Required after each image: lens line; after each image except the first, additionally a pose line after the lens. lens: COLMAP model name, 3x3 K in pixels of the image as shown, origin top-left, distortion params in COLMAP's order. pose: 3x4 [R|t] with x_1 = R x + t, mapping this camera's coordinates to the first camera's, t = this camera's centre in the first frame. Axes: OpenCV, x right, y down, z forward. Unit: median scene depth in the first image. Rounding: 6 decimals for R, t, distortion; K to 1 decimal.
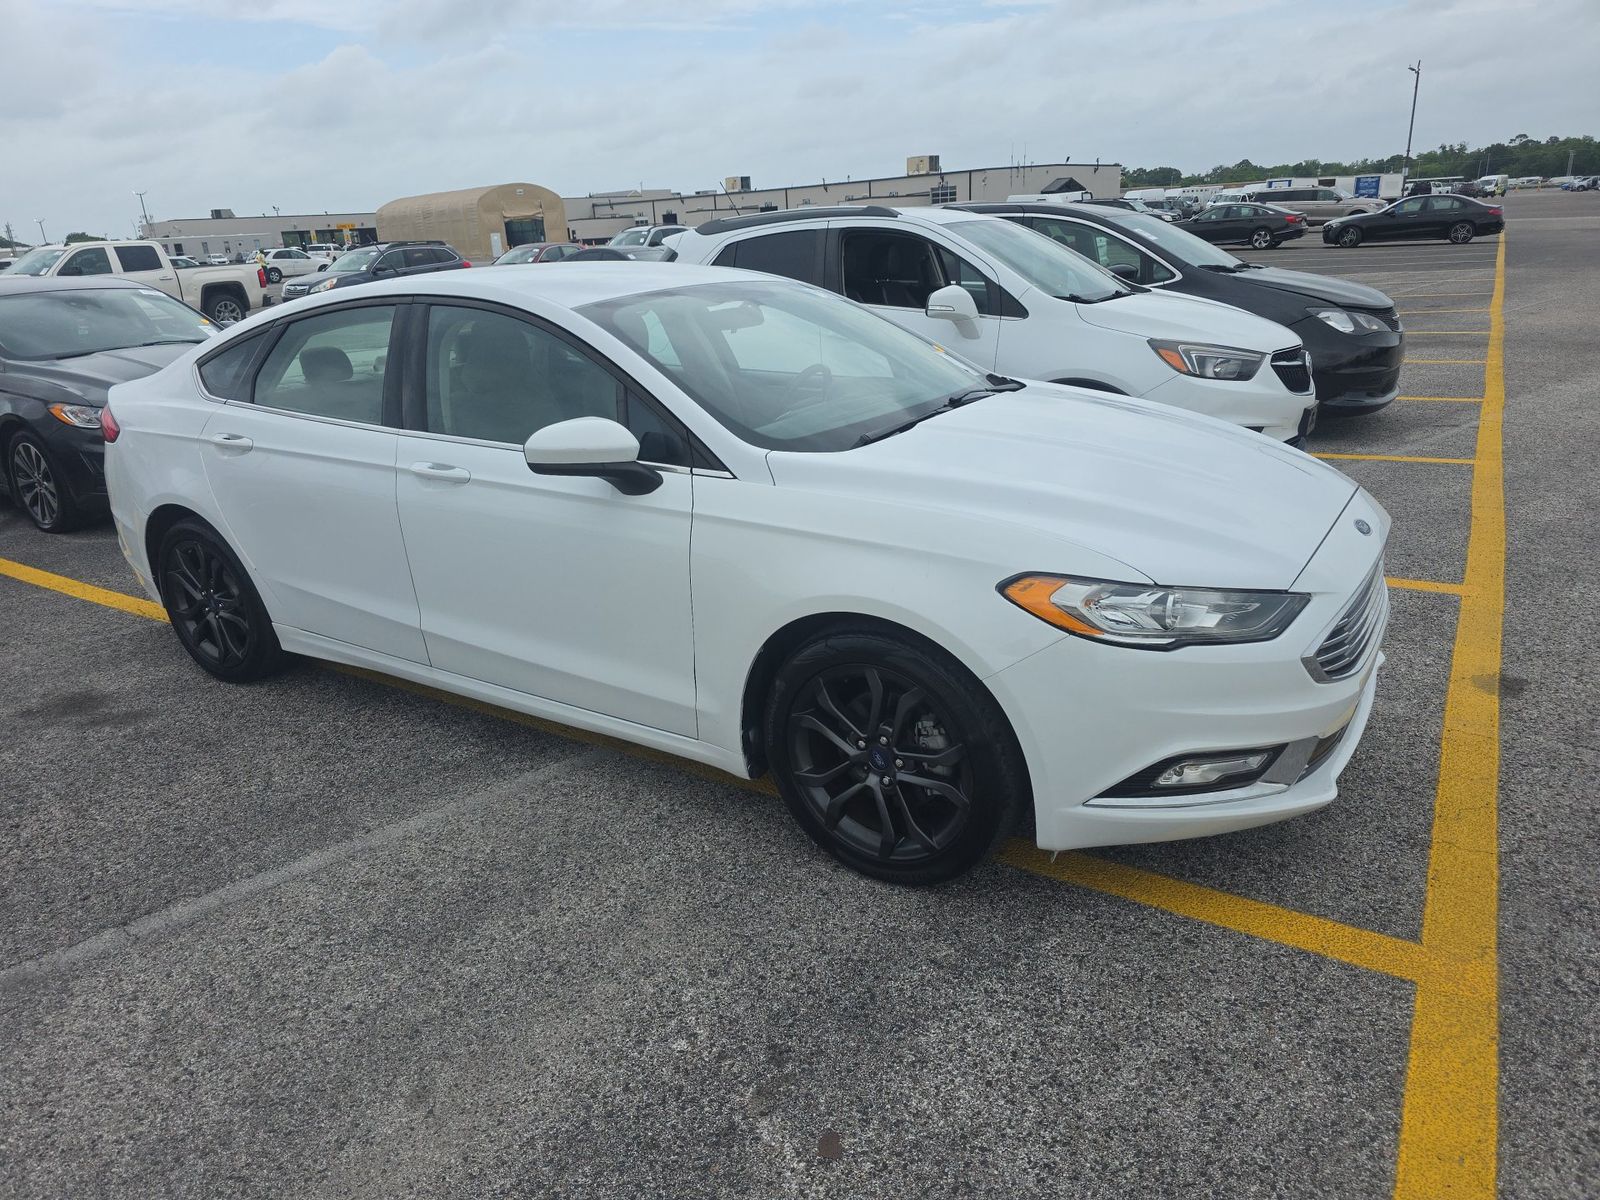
lens RADIAL K [[1106.6, 0, 791.2], [0, 1106.6, 586.6], [0, 0, 1]] dist [0.022114, -0.023889]
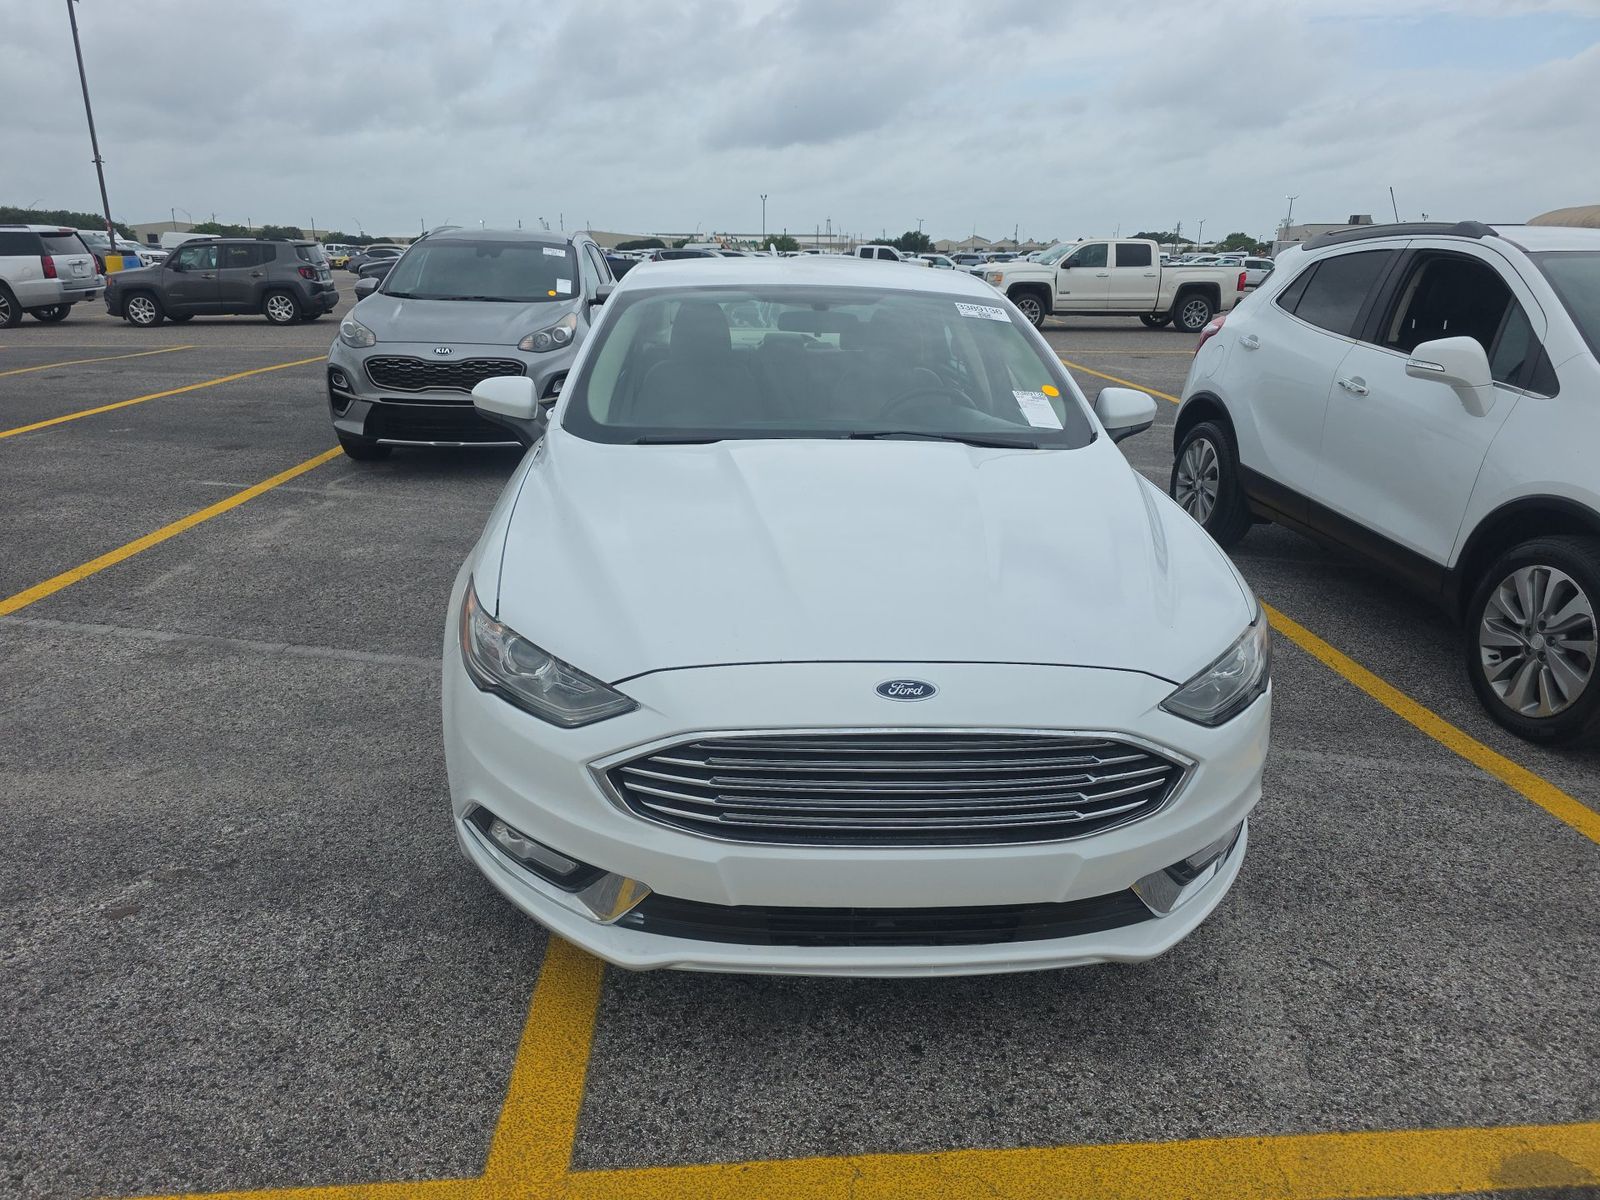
lens RADIAL K [[1106.6, 0, 786.3], [0, 1106.6, 603.8], [0, 0, 1]] dist [0.022114, -0.023889]
pose [[0.592746, 0.293212, -0.750119, 1.137761], [-0.286236, 0.947263, 0.144088, -0.213891], [0.752808, 0.129304, 0.645415, 0.567608]]
